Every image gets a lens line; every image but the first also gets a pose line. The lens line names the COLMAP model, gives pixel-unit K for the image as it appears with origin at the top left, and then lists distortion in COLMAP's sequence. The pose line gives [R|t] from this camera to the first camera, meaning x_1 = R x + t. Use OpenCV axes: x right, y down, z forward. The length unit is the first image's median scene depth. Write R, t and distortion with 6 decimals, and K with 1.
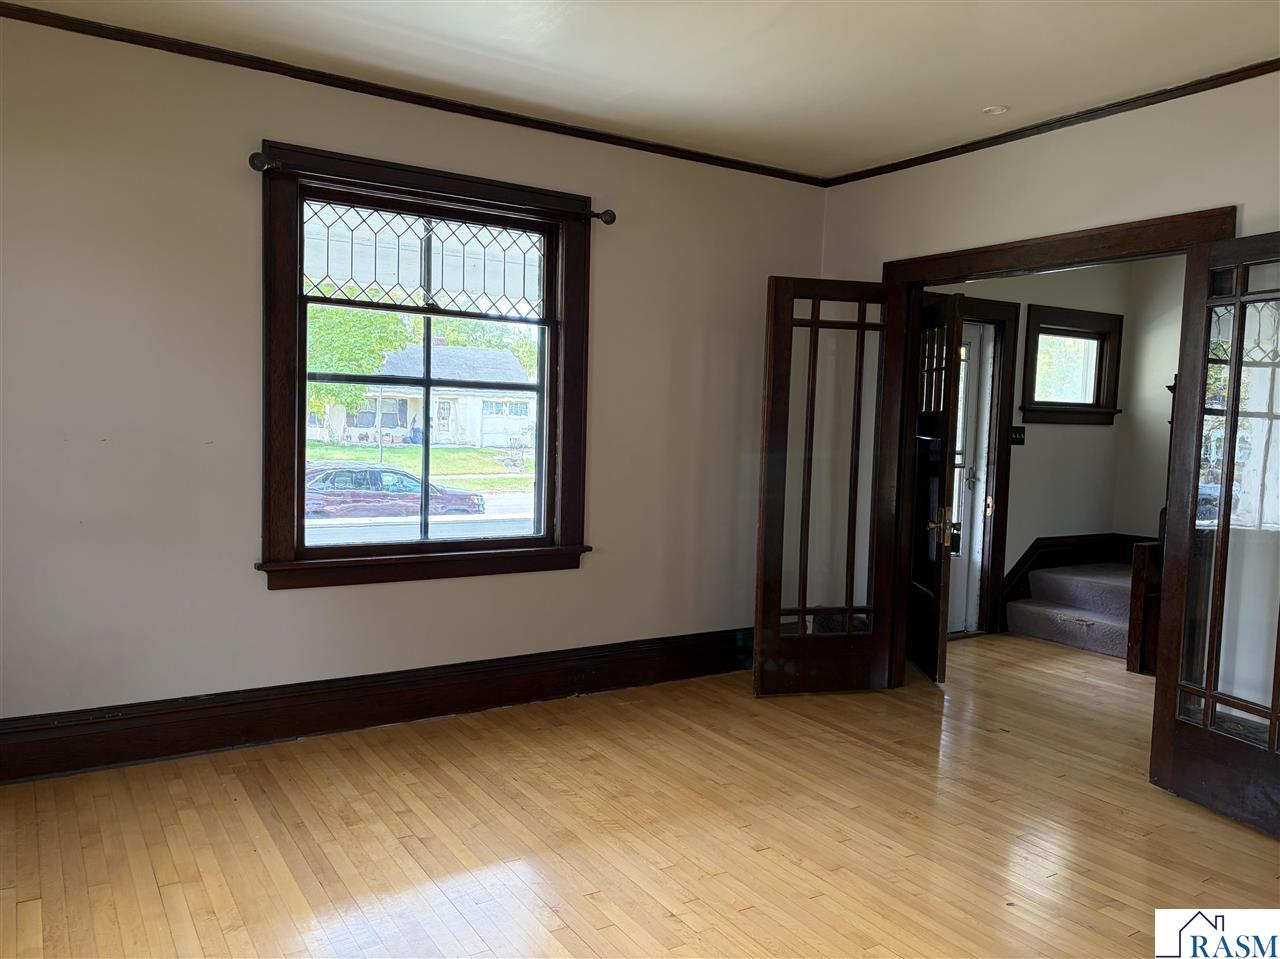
lens RADIAL K [[968.1, 0, 636.6], [0, 968.1, 472.6], [0, 0, 1]] dist [0.042609, -0.041702]
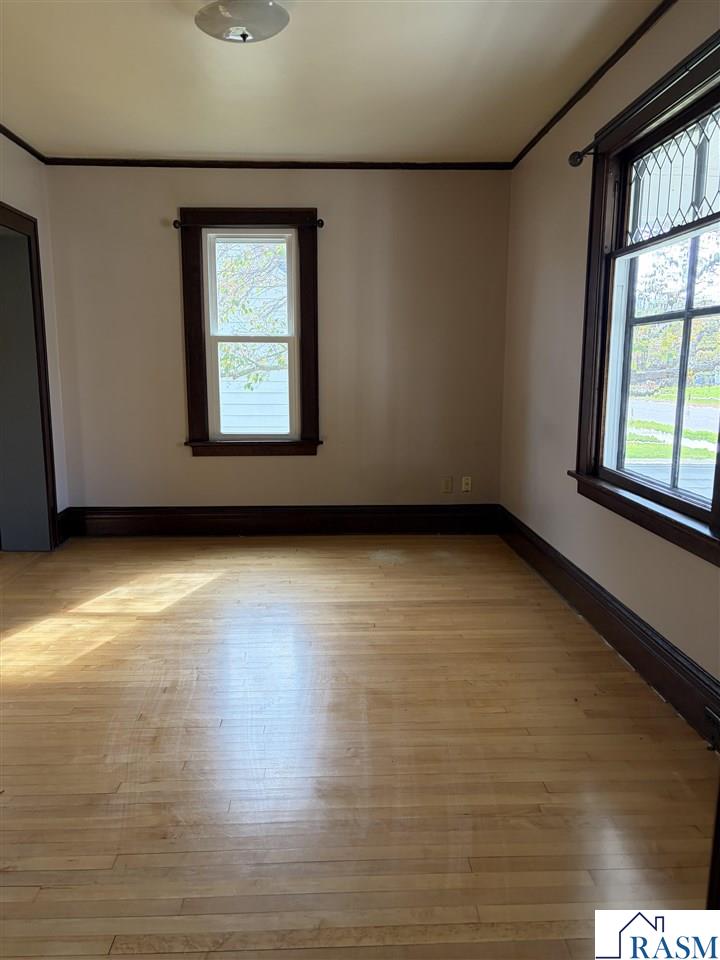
lens RADIAL K [[726.1, 0, 355.4], [0, 726.1, 488.1], [0, 0, 1]] dist [0.042609, -0.041702]
pose [[-0.500566, 0.116245, -0.857858, 0.539848], [-0.069459, 0.982356, 0.173644, -0.040835], [0.862907, 0.146506, -0.483660, 1.068516]]
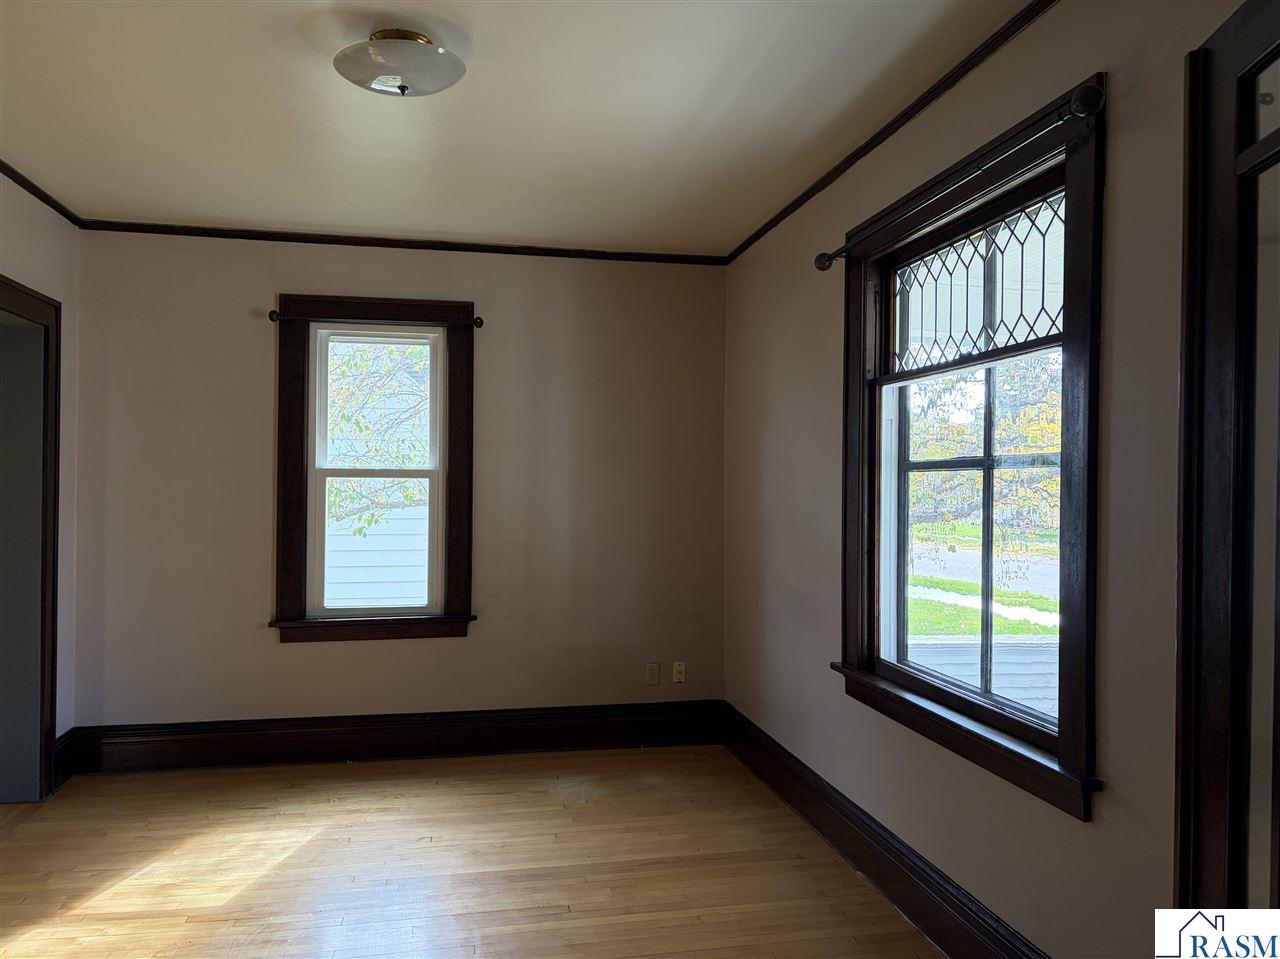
lens RADIAL K [[968.1, 0, 652.1], [0, 968.1, 485.1], [0, 0, 1]] dist [0.042609, -0.041702]
pose [[-0.351296, -0.035450, -0.935593, 0.524735], [-0.076311, 0.997042, -0.009126, -0.053664], [0.933150, 0.068190, -0.352962, 1.030991]]
